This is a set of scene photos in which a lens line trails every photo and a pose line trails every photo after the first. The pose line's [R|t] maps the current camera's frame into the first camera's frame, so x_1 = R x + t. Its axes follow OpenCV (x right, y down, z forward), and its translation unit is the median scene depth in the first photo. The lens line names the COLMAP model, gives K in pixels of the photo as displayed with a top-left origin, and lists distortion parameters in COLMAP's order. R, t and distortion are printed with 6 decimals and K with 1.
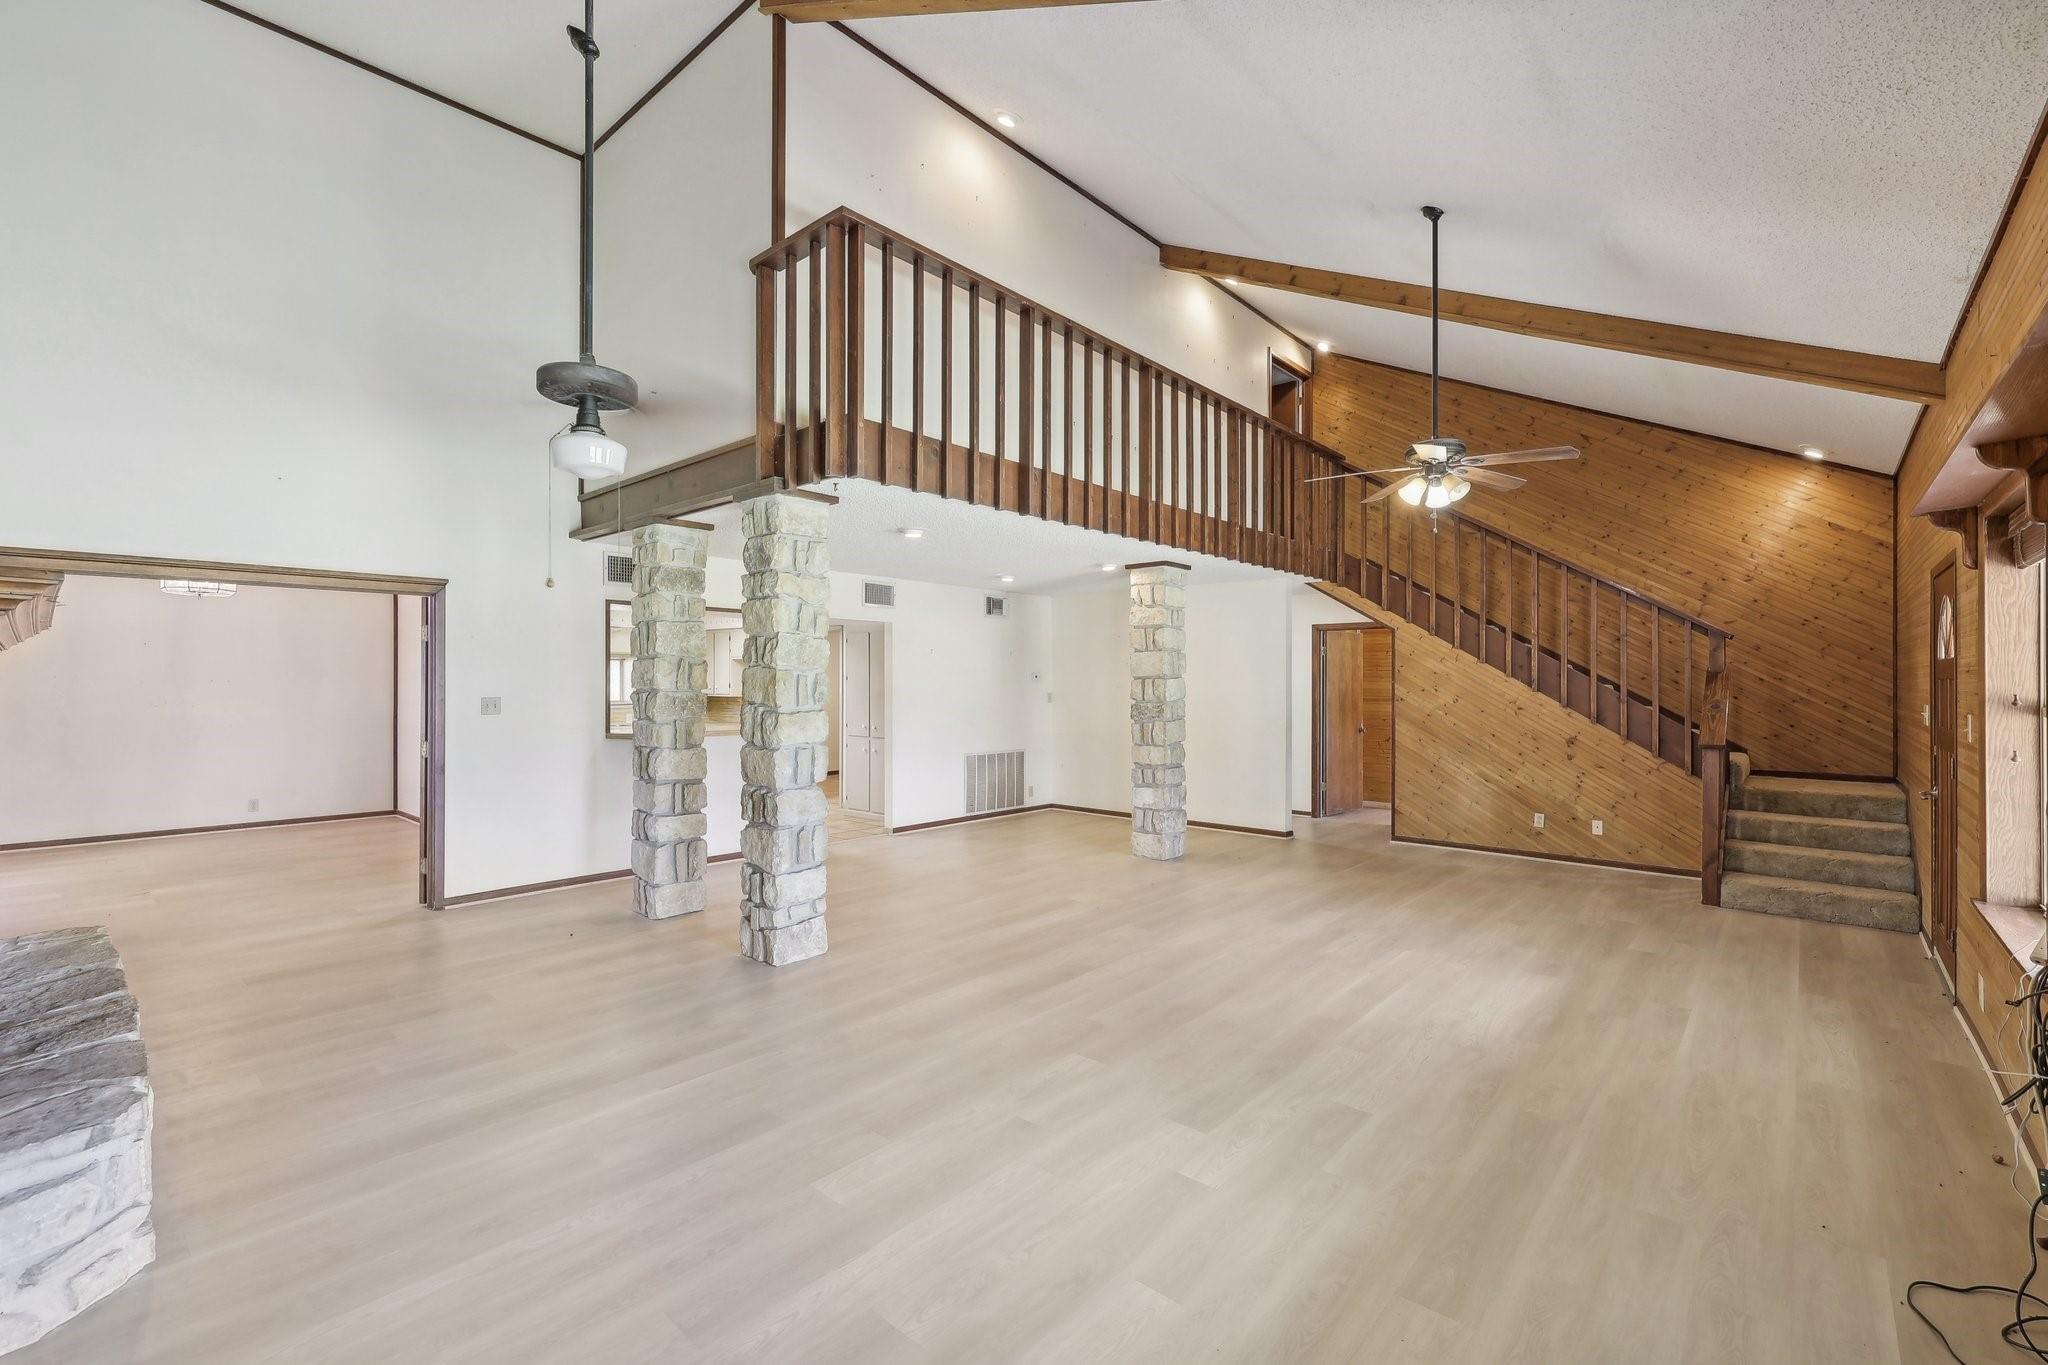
lens RADIAL K [[880.7, 0, 1029.8], [0, 880.7, 667.4], [0, 0, 1]] dist [0.000504, 0.000535]
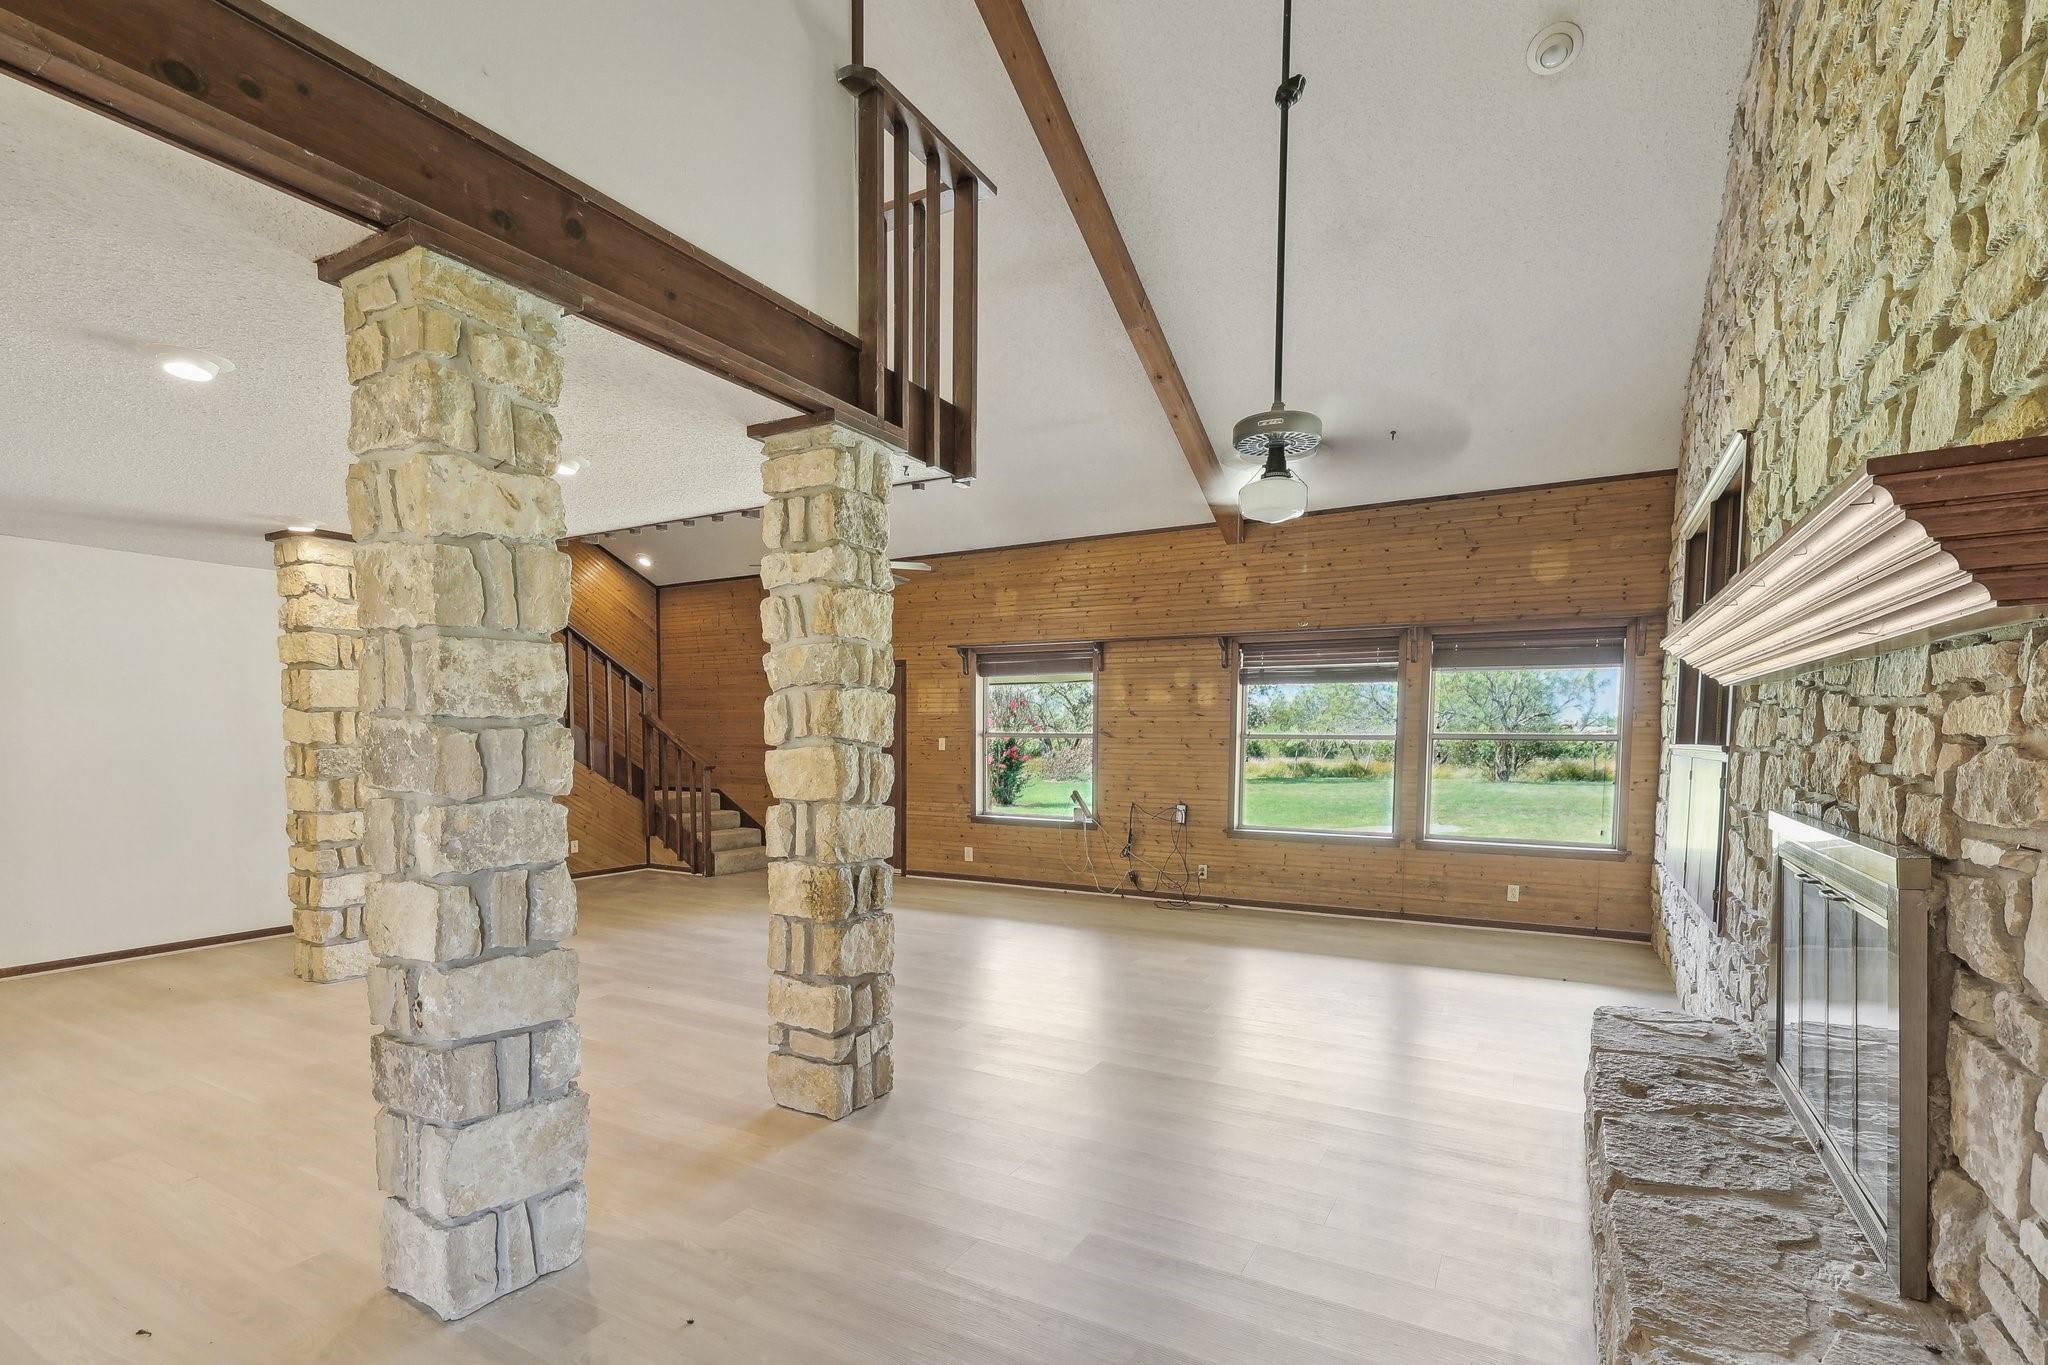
lens RADIAL K [[927.4, 0, 1043.5], [0, 927.4, 794.0], [0, 0, 1]] dist [-0.000234, 0.000157]
pose [[-0.216197, -0.067428, 0.974019, -0.771458], [-0.019788, 0.997710, 0.064675, 0.023411], [-0.976149, -0.005292, -0.217036, 0.751840]]
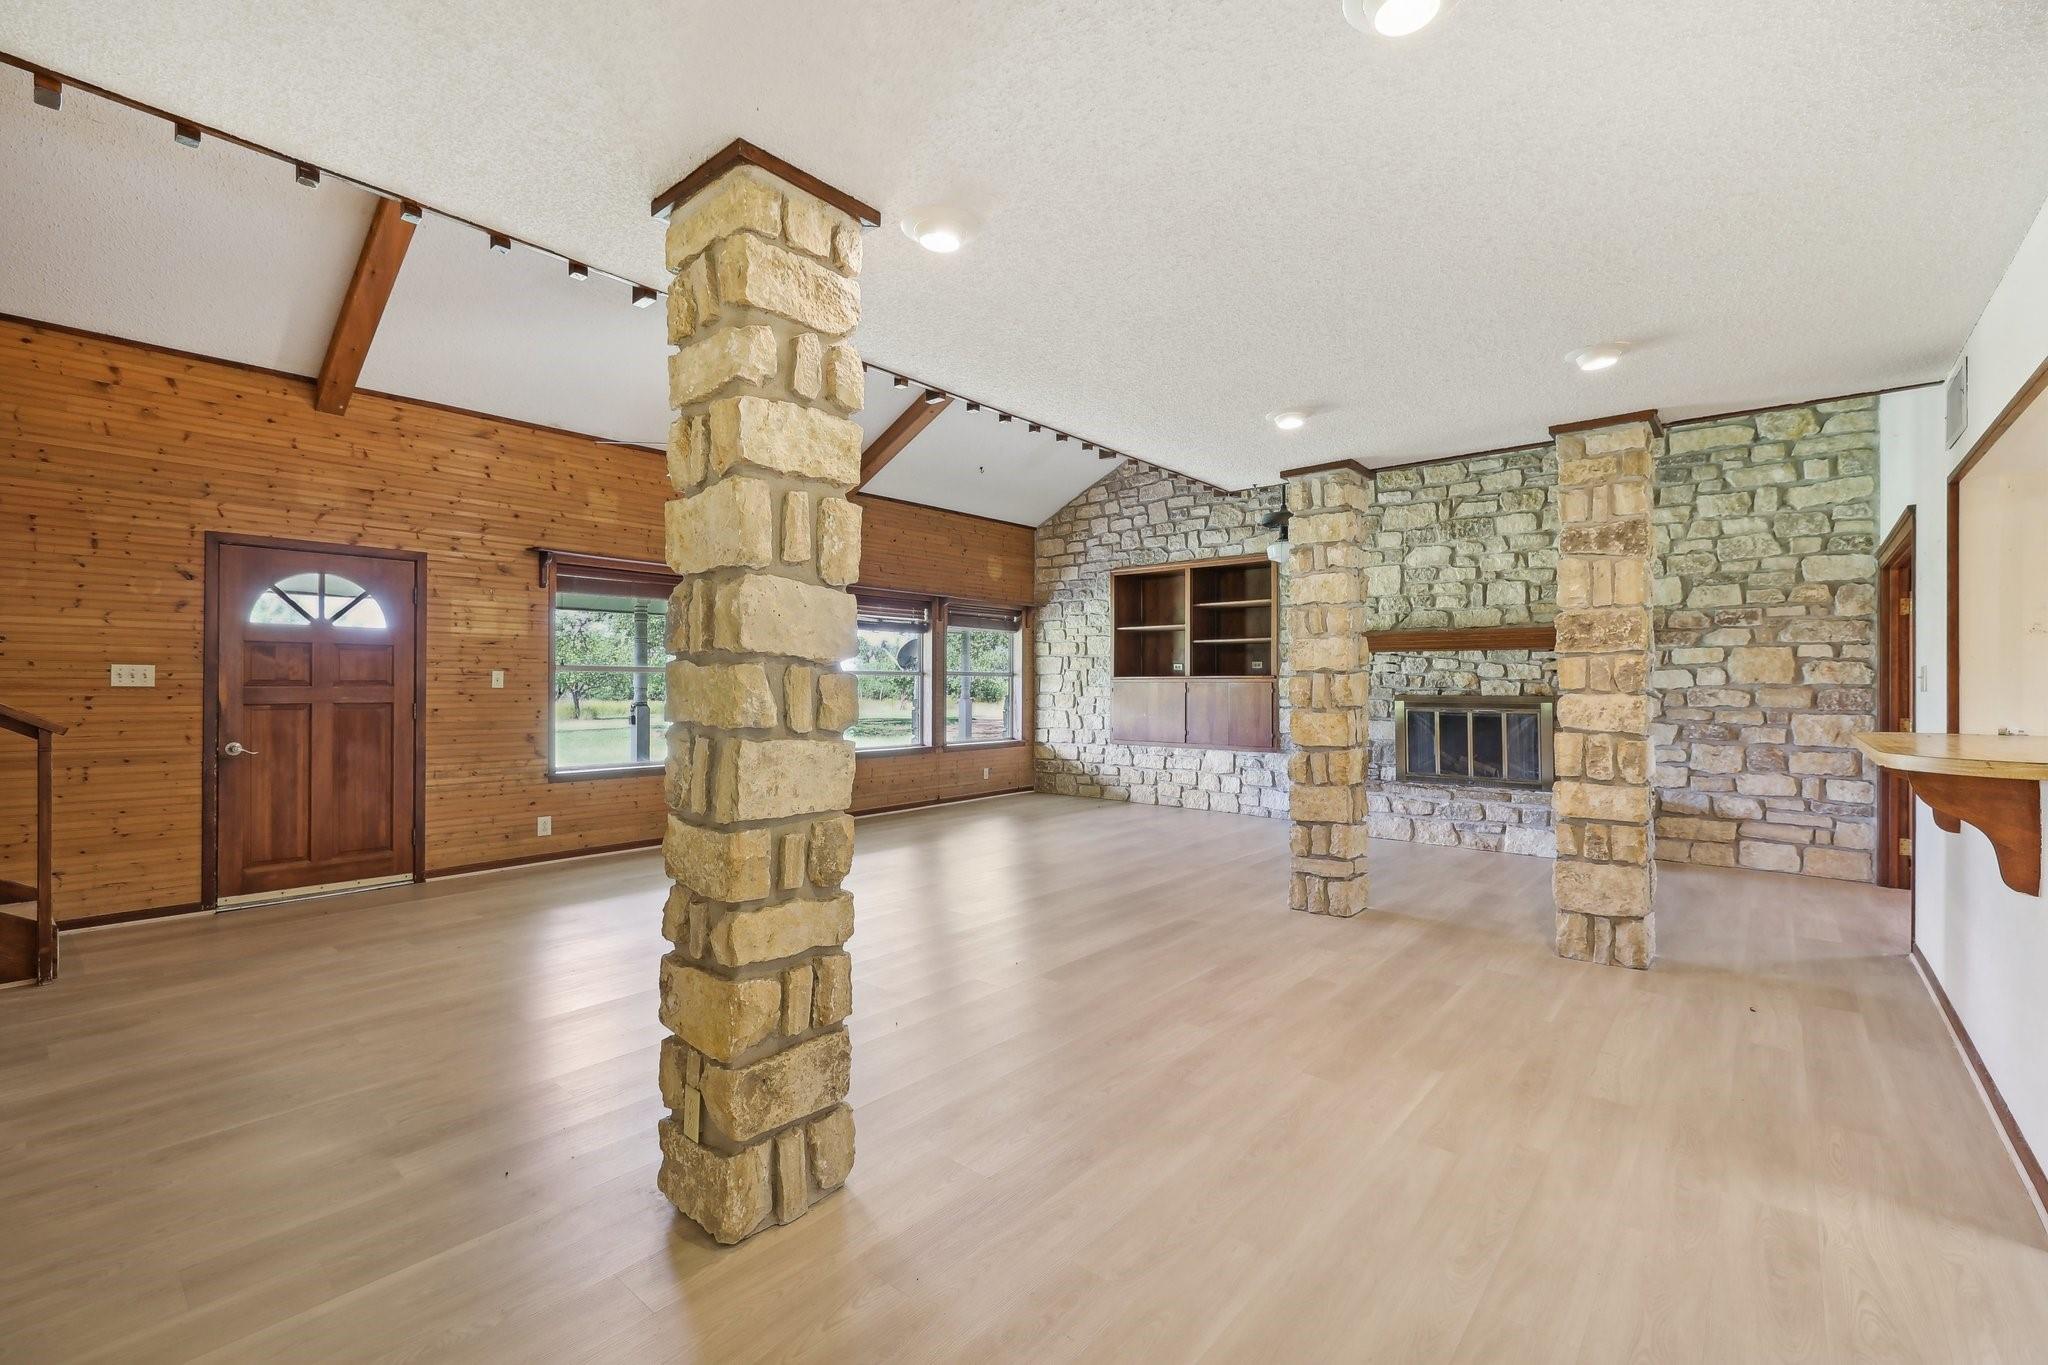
lens RADIAL K [[871.6, 0, 1024.0], [0, 871.6, 682.5], [0, 0, 1]] dist [-0.001047, 0.000064]
pose [[-0.999883, -0.007167, -0.013515, 0.075157], [-0.006925, 0.999816, -0.017904, 0.058444], [0.013641, -0.017808, -0.999748, 1.542068]]
